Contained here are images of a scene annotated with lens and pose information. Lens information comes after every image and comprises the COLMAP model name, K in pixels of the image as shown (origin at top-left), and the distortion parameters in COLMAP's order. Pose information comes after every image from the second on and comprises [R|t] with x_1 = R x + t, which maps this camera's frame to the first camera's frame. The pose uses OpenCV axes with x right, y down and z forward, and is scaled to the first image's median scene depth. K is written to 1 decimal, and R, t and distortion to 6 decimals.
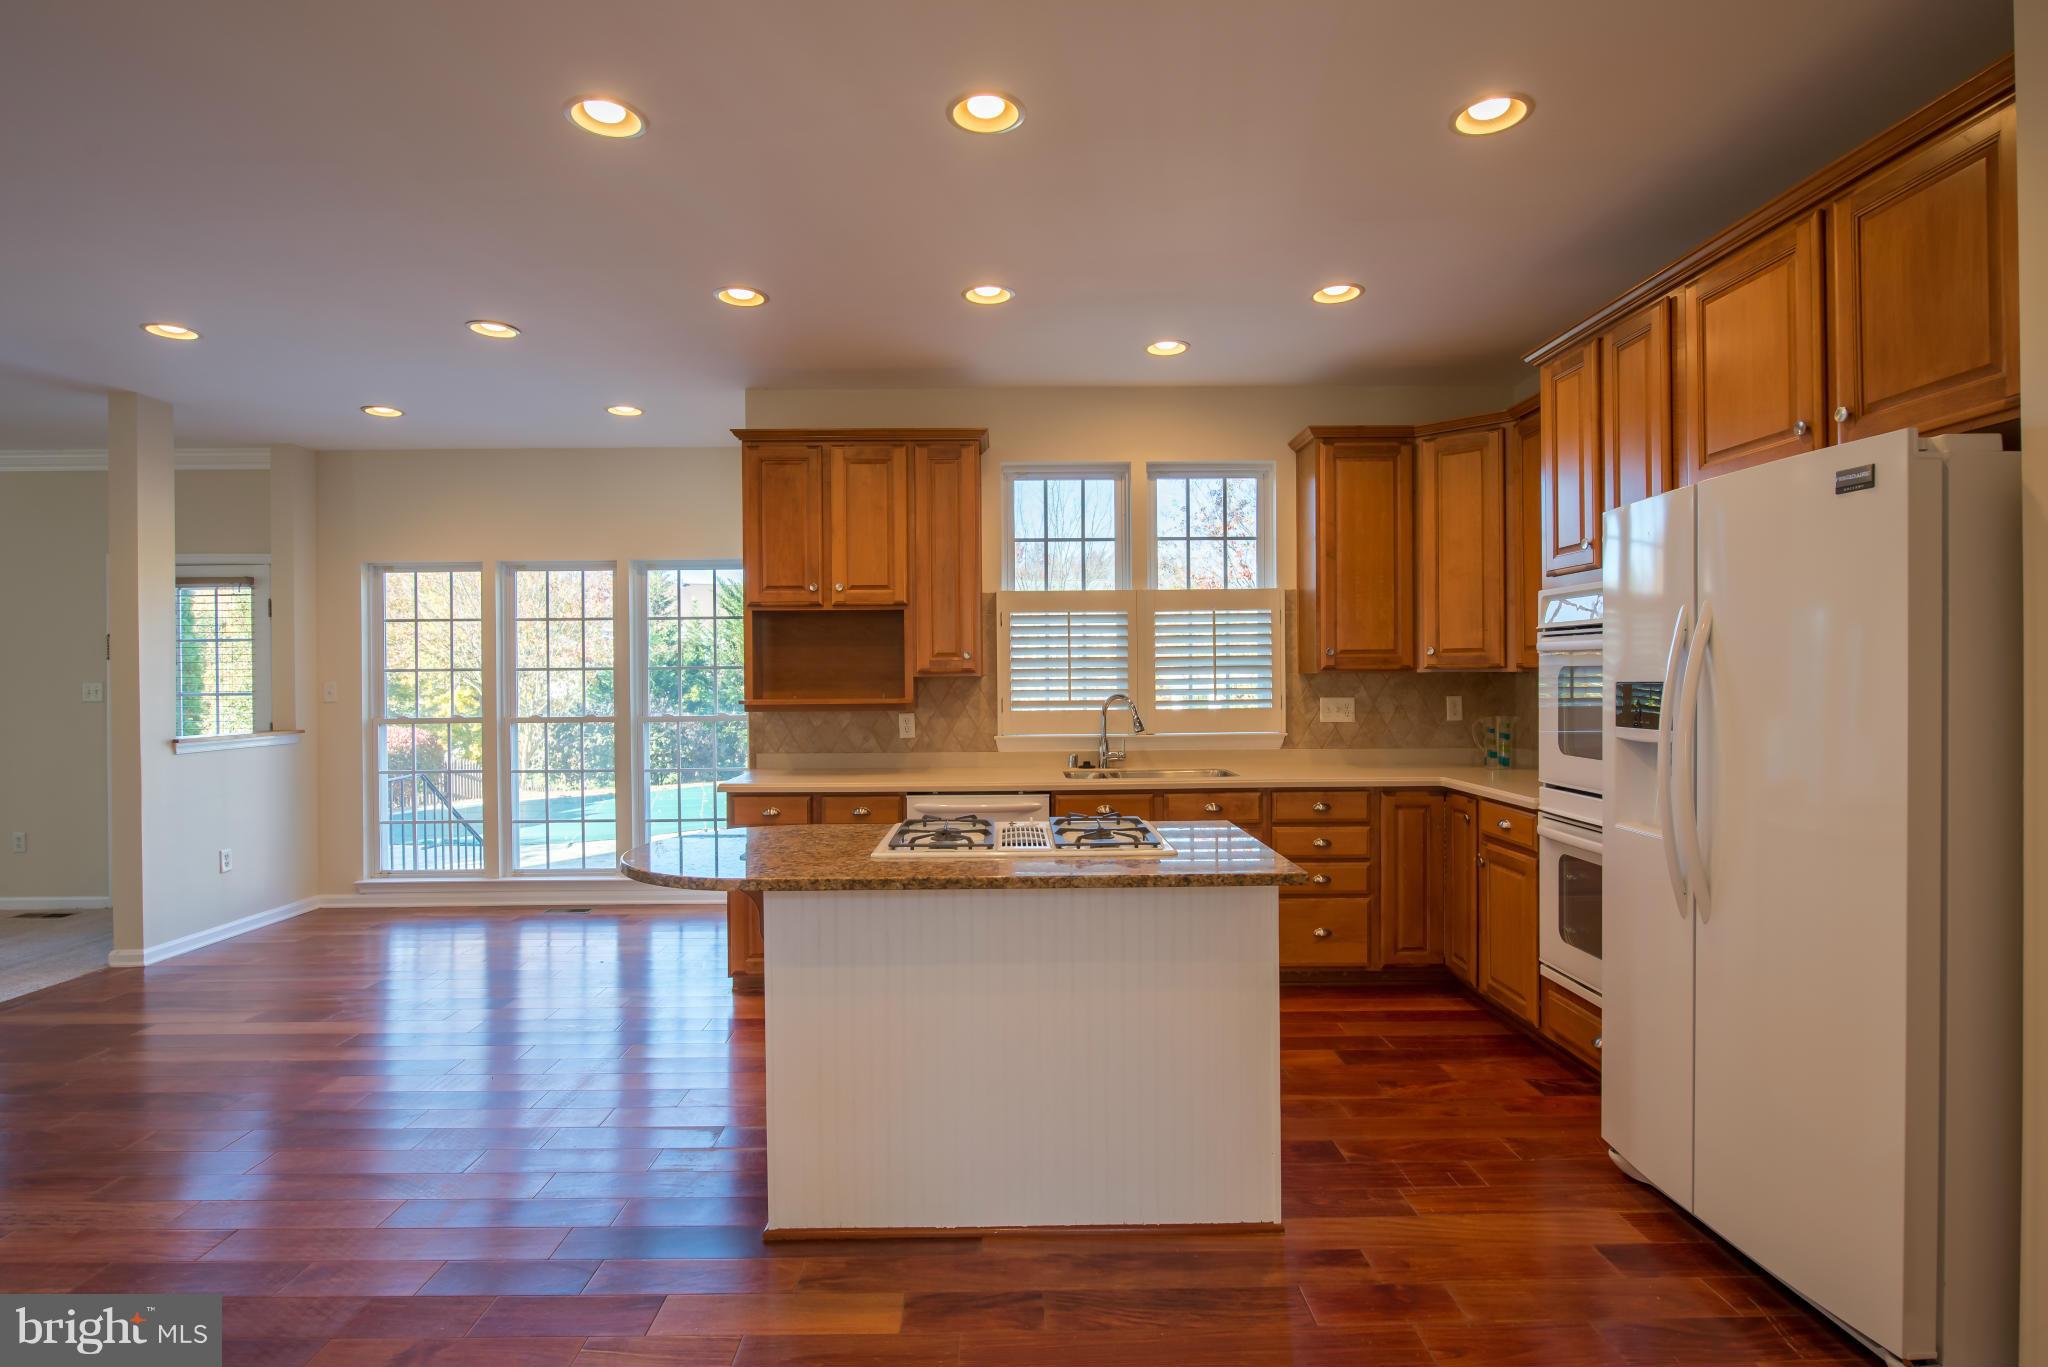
lens RADIAL K [[1019.6, 0, 1016.5], [0, 1019.6, 680.1], [0, 0, 1]] dist [-0.003706, -0.000878]
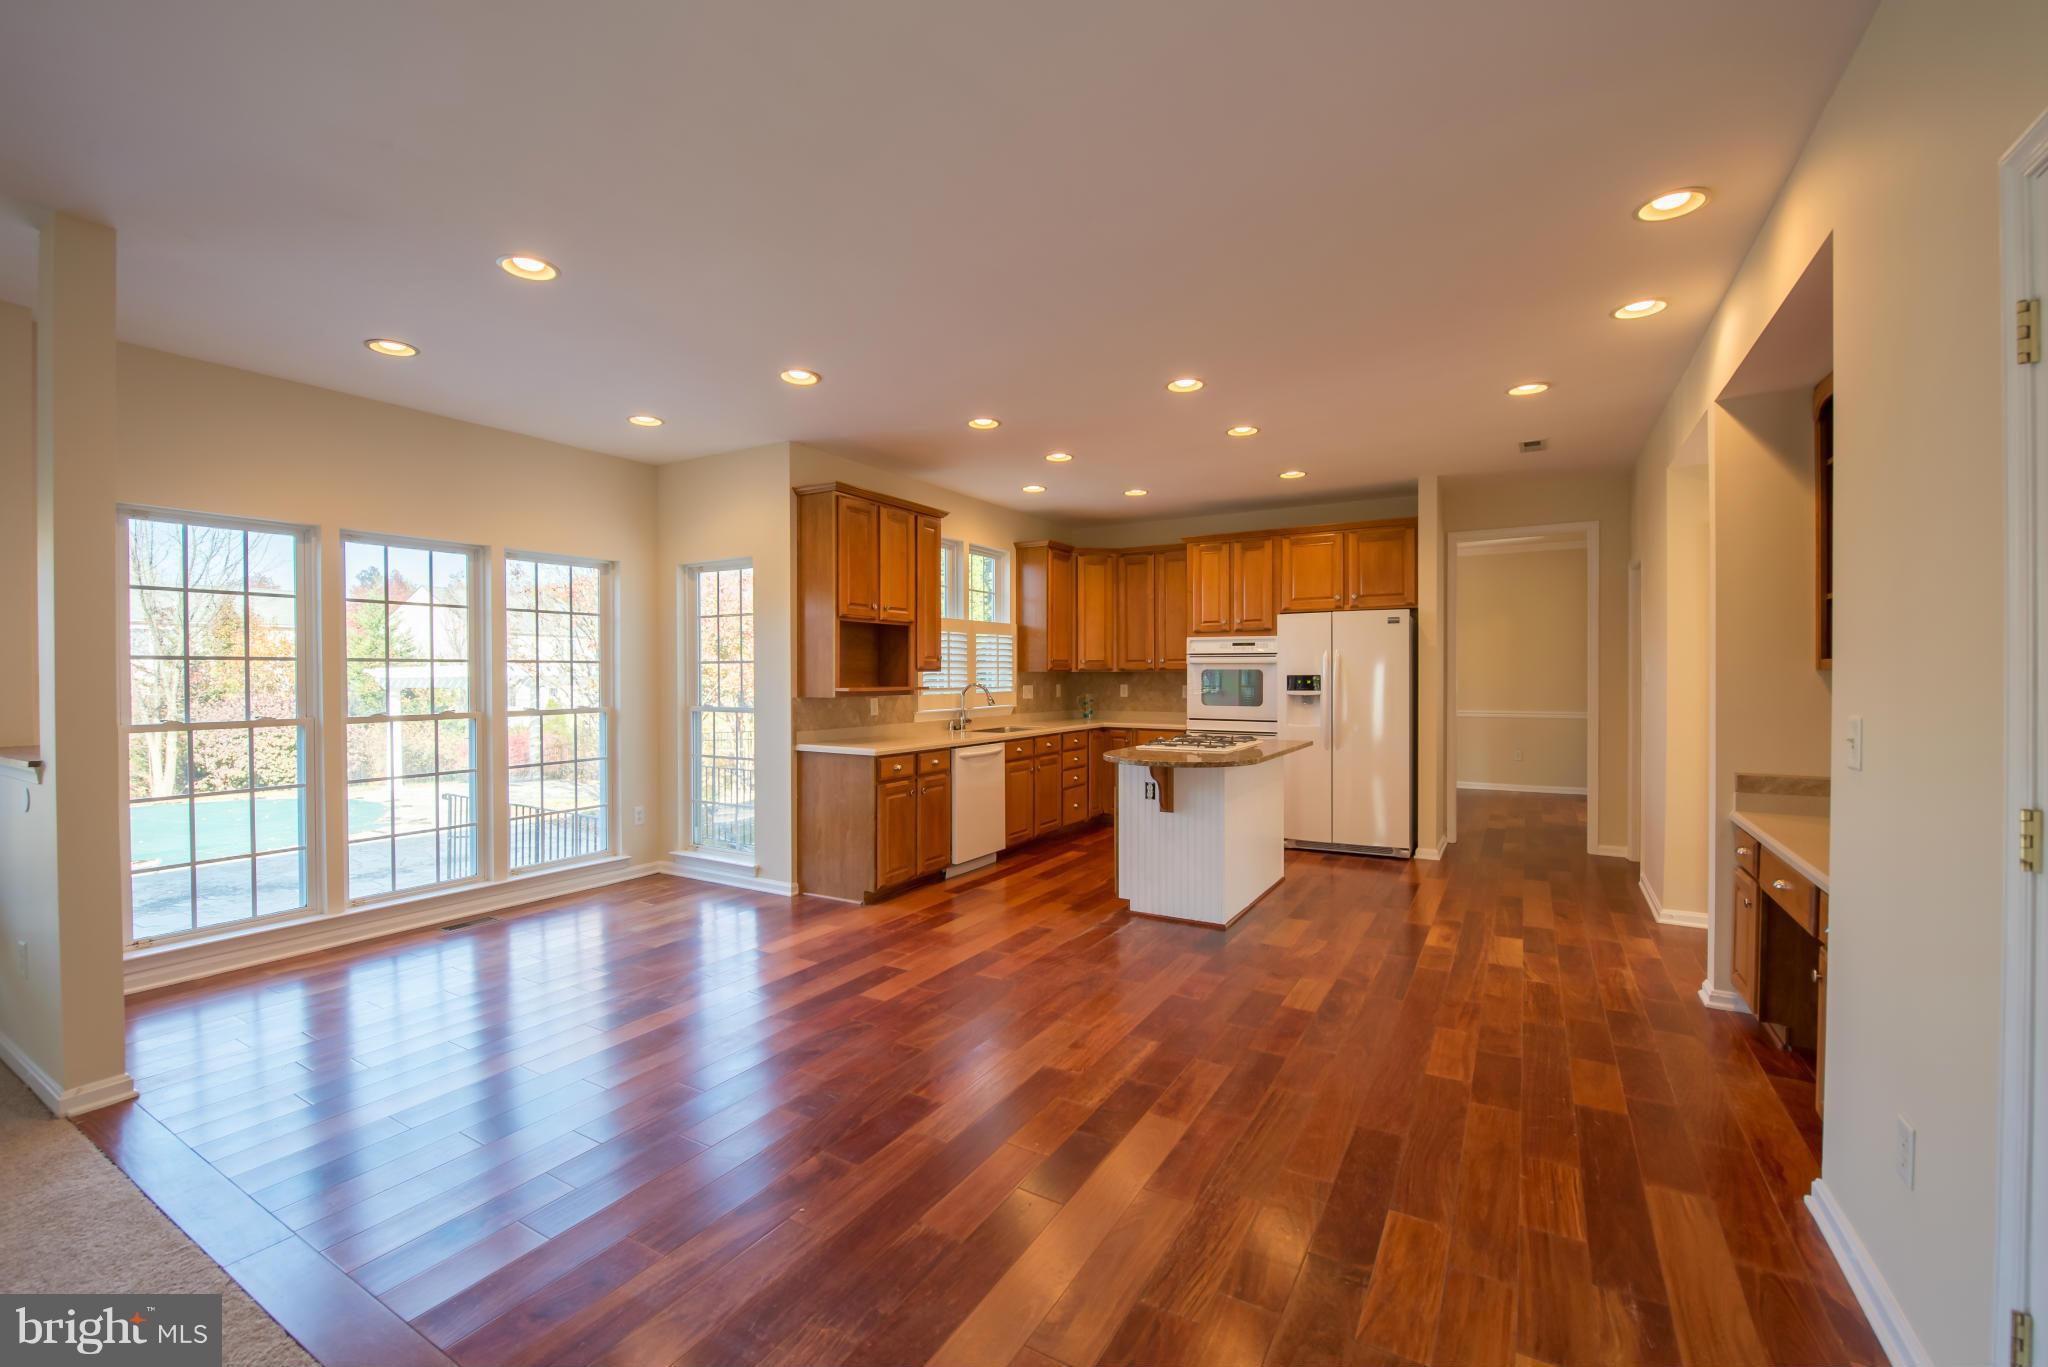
lens RADIAL K [[863.8, 0, 1018.4], [0, 863.8, 680.6], [0, 0, 1]] dist [-0.012492, -0.000333]
pose [[0.515518, 0.000363, 0.856879, -1.025401], [0.001370, 0.999998, -0.001248, 0.010742], [-0.856878, 0.001817, 0.515516, 0.216356]]
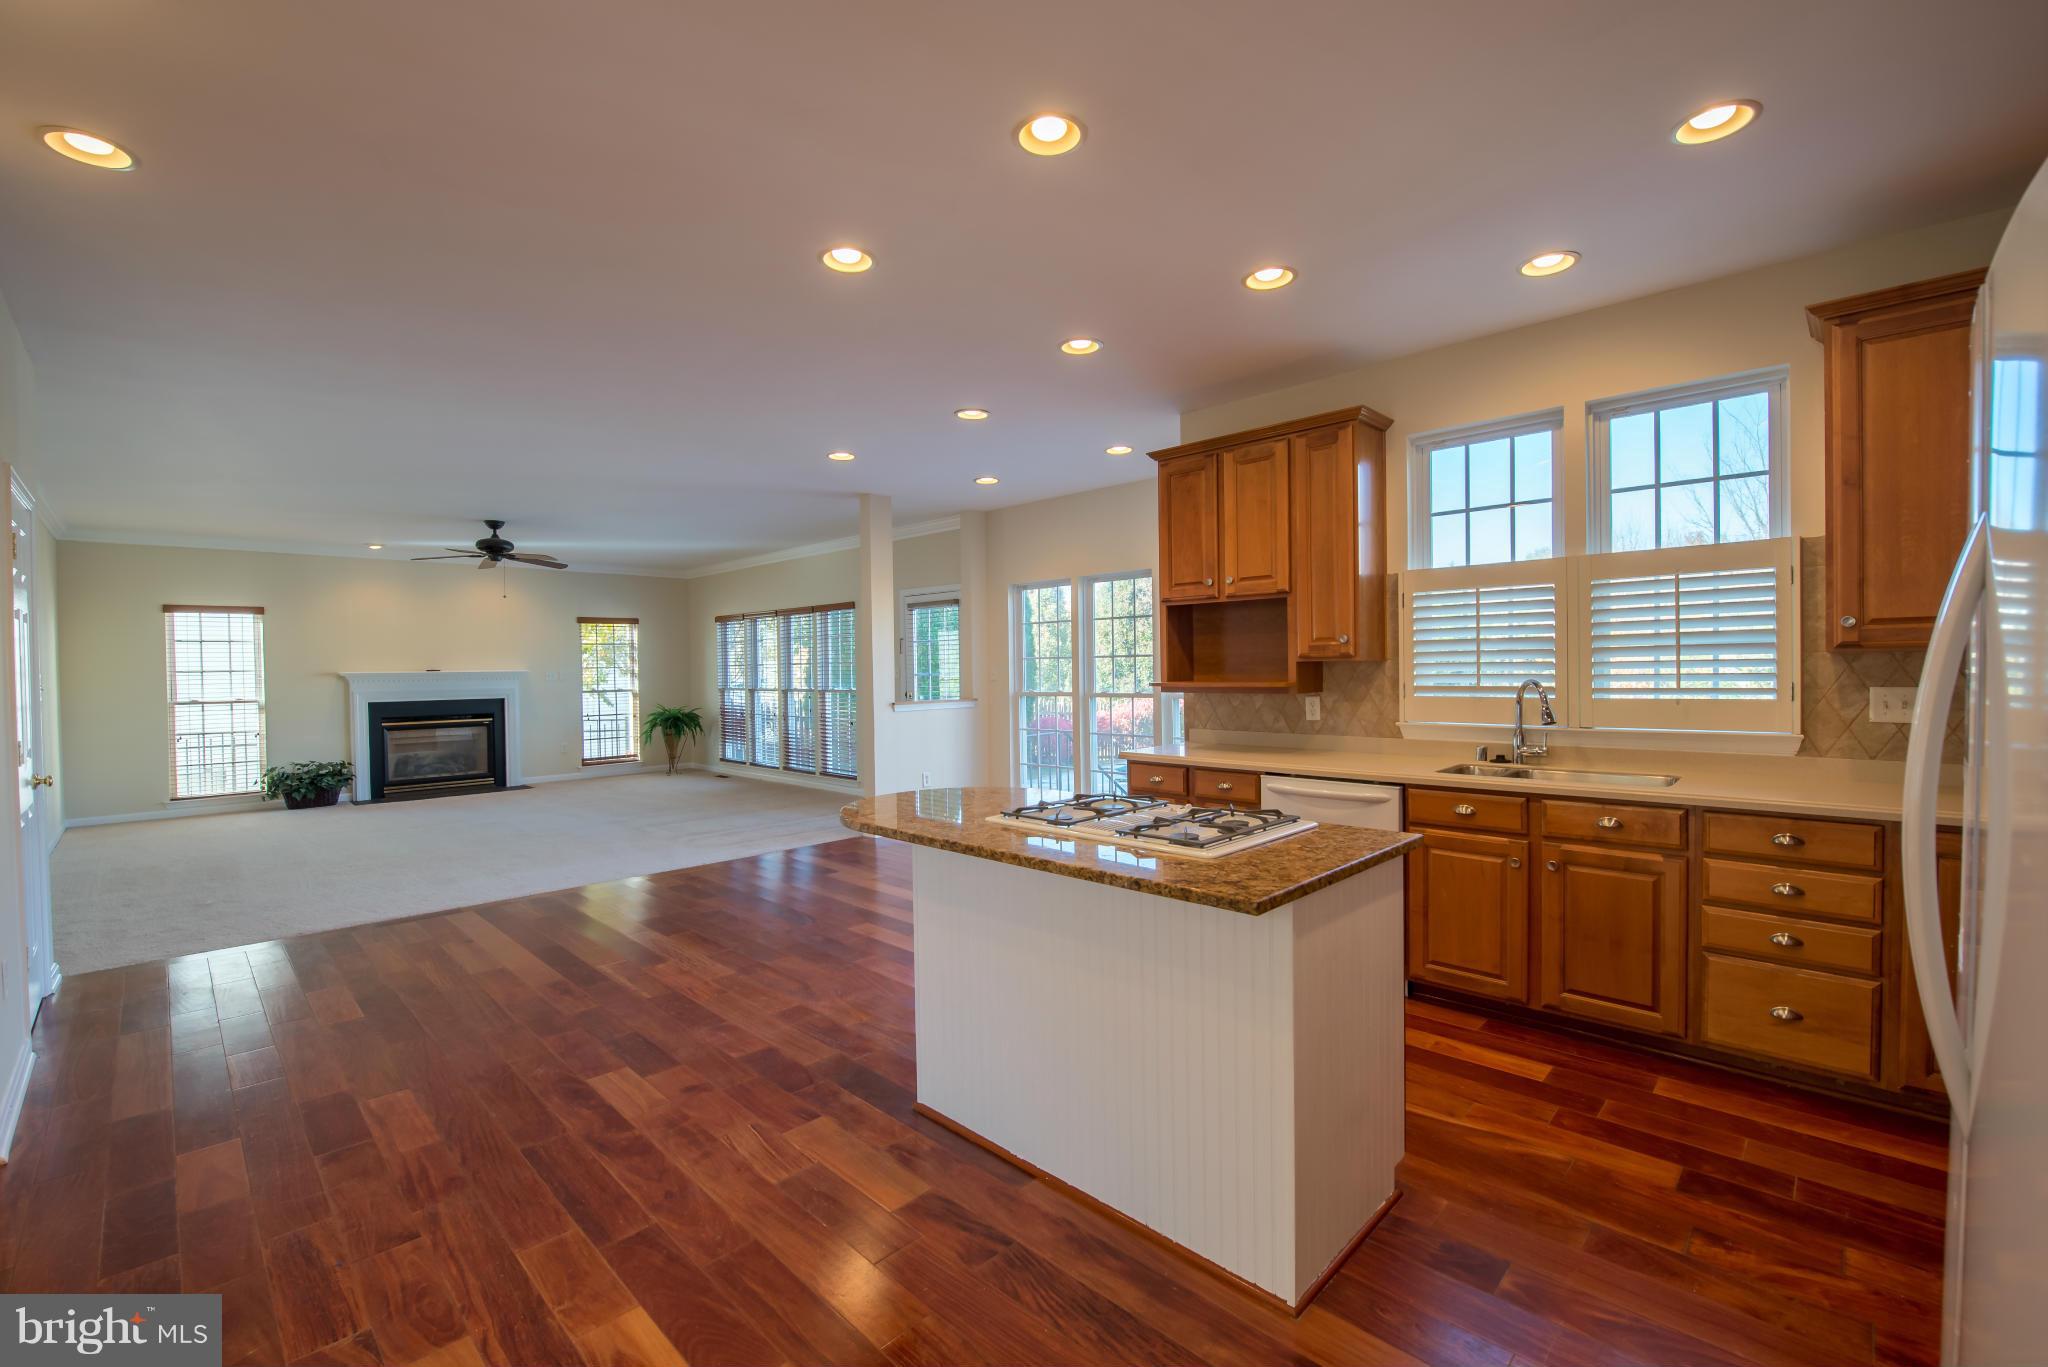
lens RADIAL K [[863.8, 0, 1018.4], [0, 863.8, 680.6], [0, 0, 1]] dist [-0.012492, -0.000333]
pose [[0.705260, 0.008584, -0.708897, 0.302172], [0.007531, 0.999780, 0.019599, -0.003045], [0.708909, -0.019161, 0.705040, 0.171823]]
